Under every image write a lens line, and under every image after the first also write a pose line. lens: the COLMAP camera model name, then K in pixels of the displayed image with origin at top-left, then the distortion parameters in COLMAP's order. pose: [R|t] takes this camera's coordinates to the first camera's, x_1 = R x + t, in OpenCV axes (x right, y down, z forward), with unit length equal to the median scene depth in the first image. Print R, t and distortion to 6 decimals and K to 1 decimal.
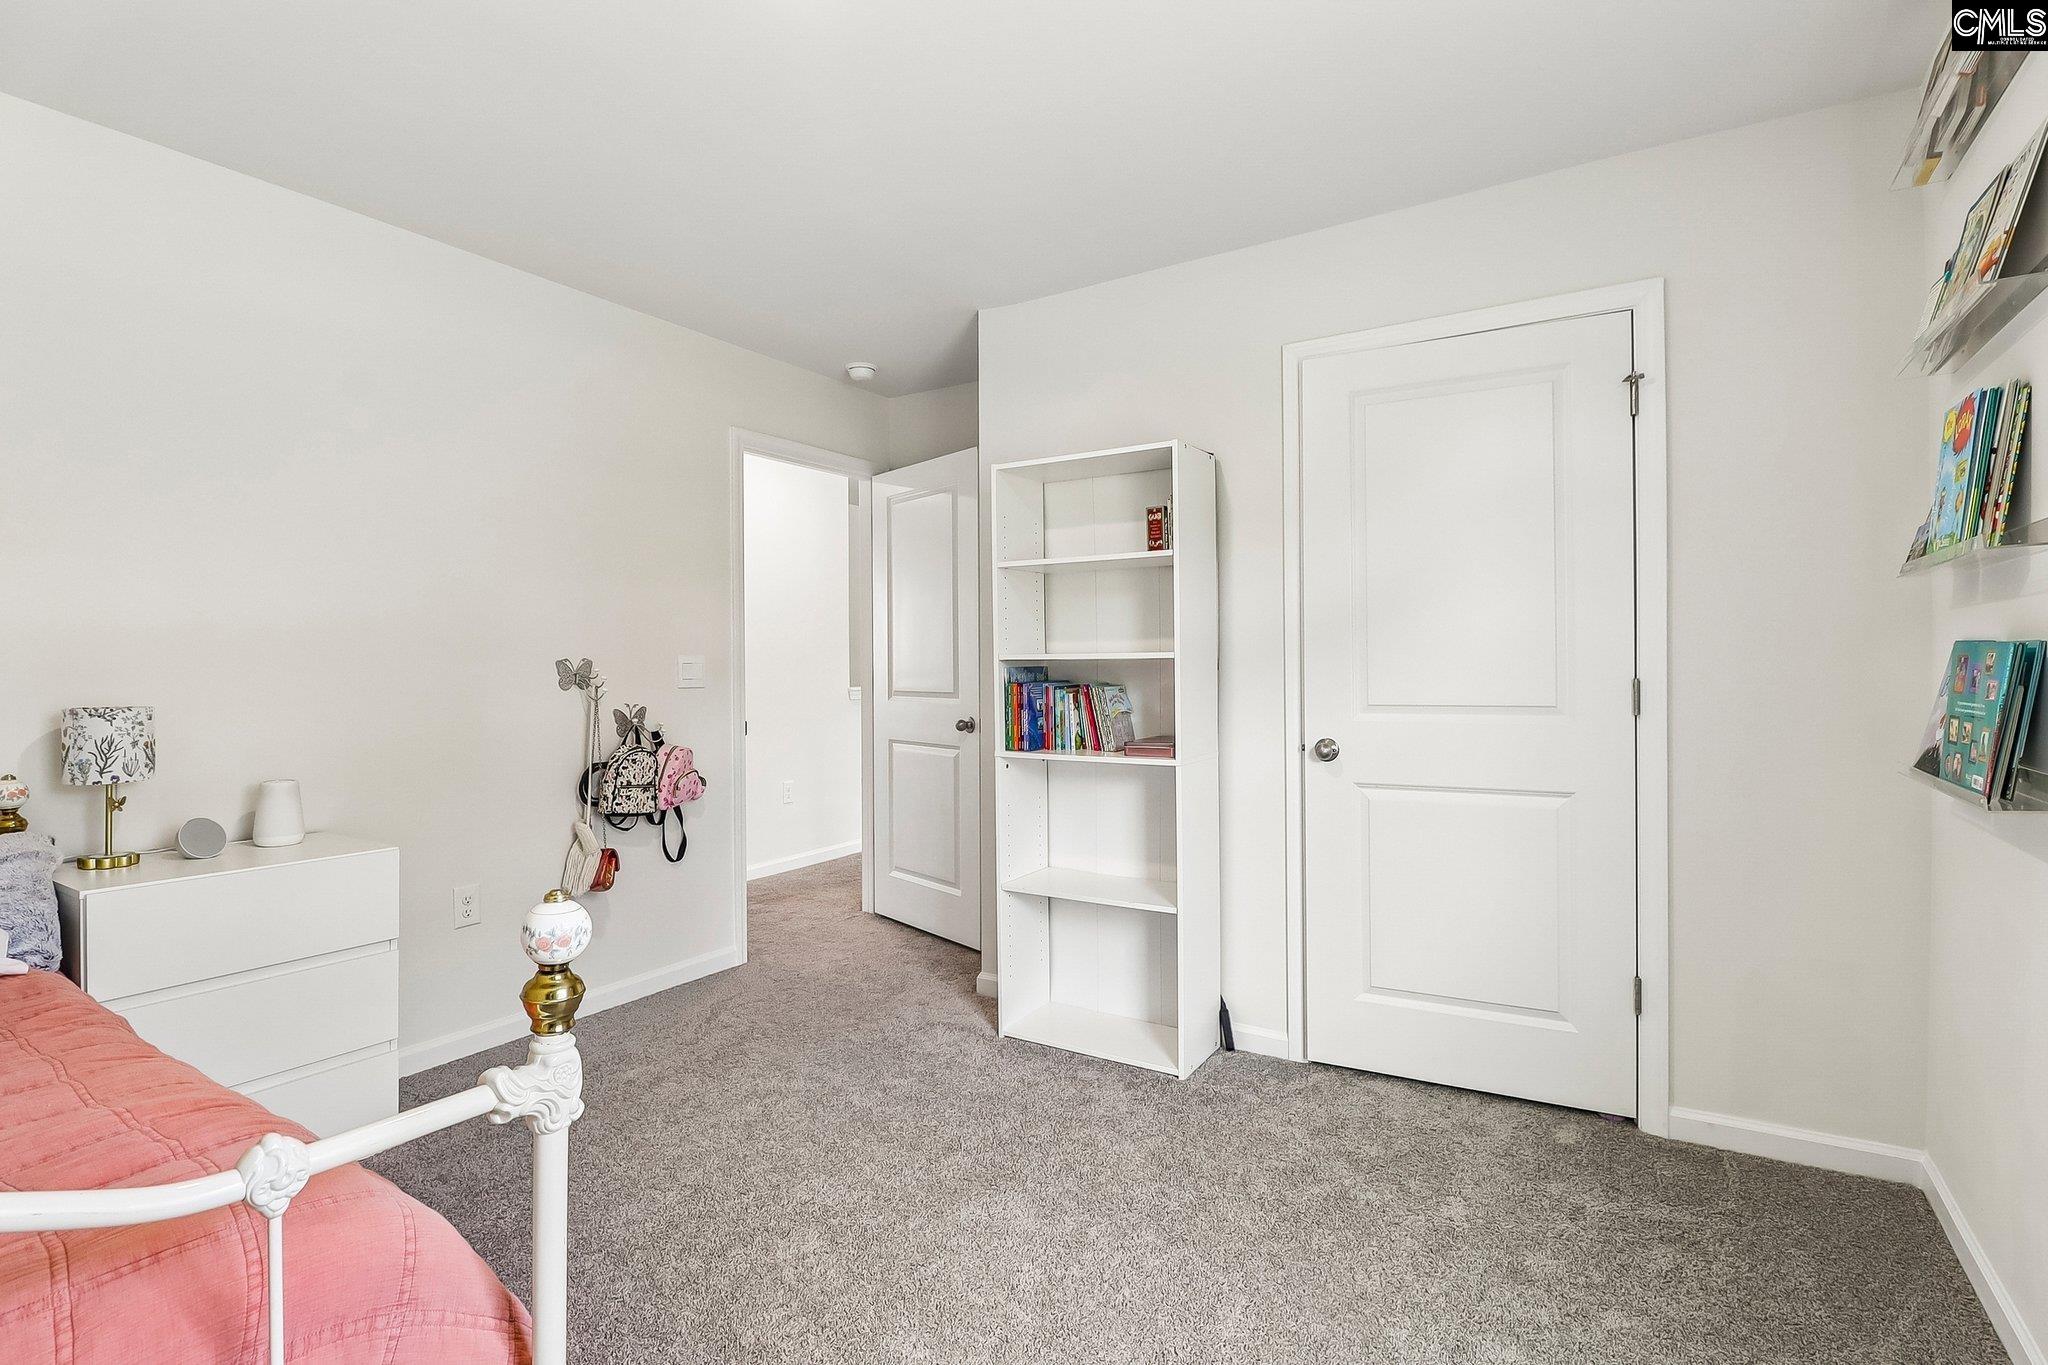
lens RADIAL K [[949.1, 0, 1022.6], [0, 949.1, 658.8], [0, 0, 1]] dist [0.002055, -0.012714]
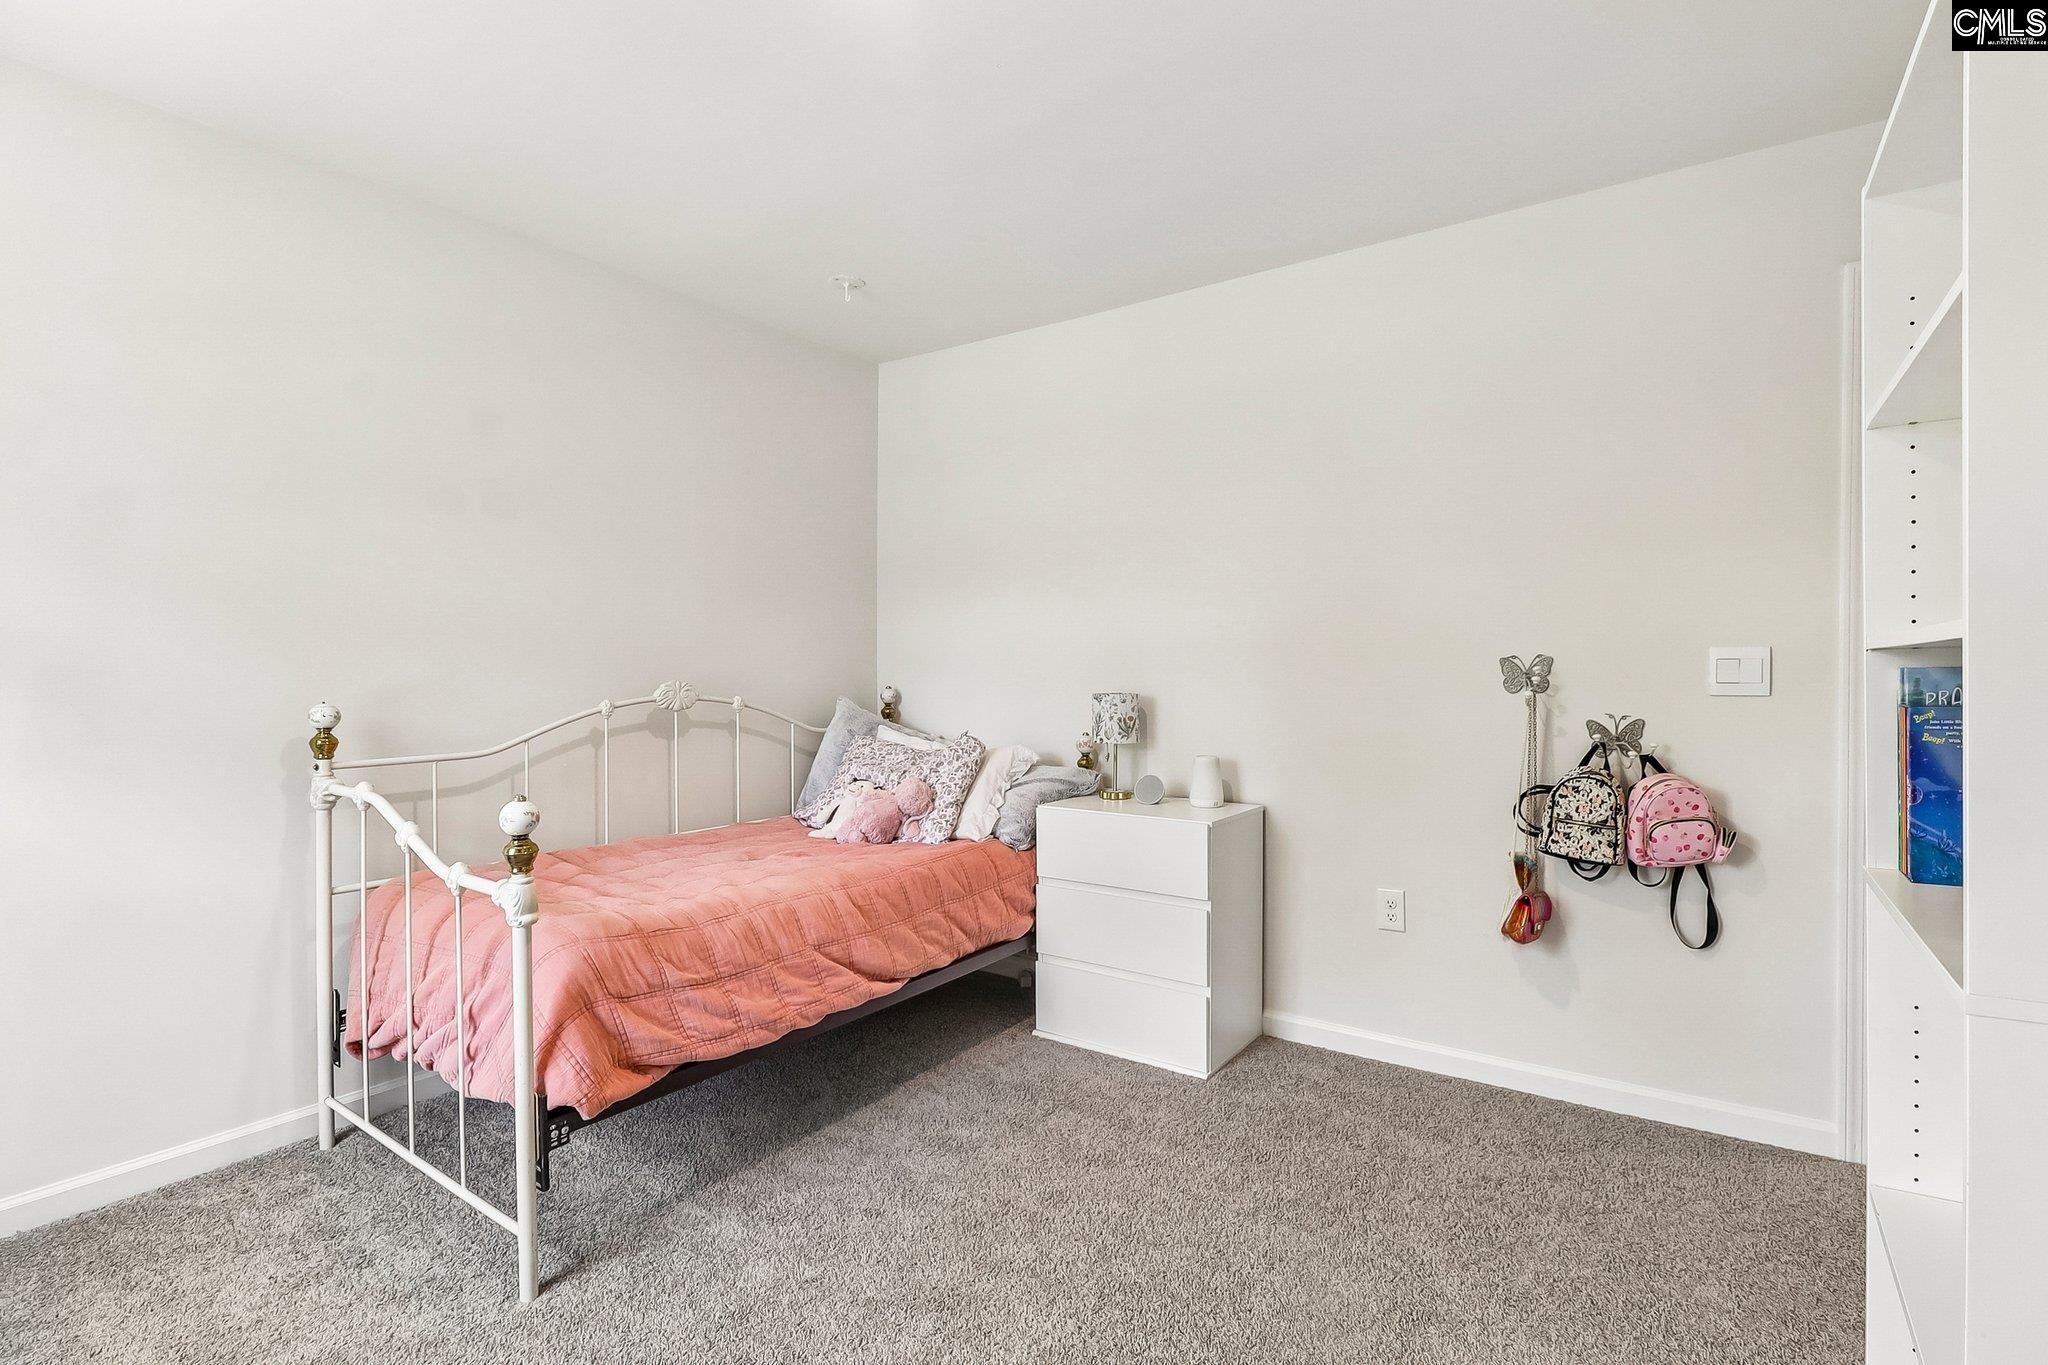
lens RADIAL K [[949.1, 0, 1022.6], [0, 949.1, 658.8], [0, 0, 1]] dist [0.002055, -0.012714]
pose [[-0.035543, -0.005191, -0.999355, 0.366001], [0.013640, 0.999891, -0.005679, 0.001683], [0.999275, -0.013833, -0.035468, 0.588725]]
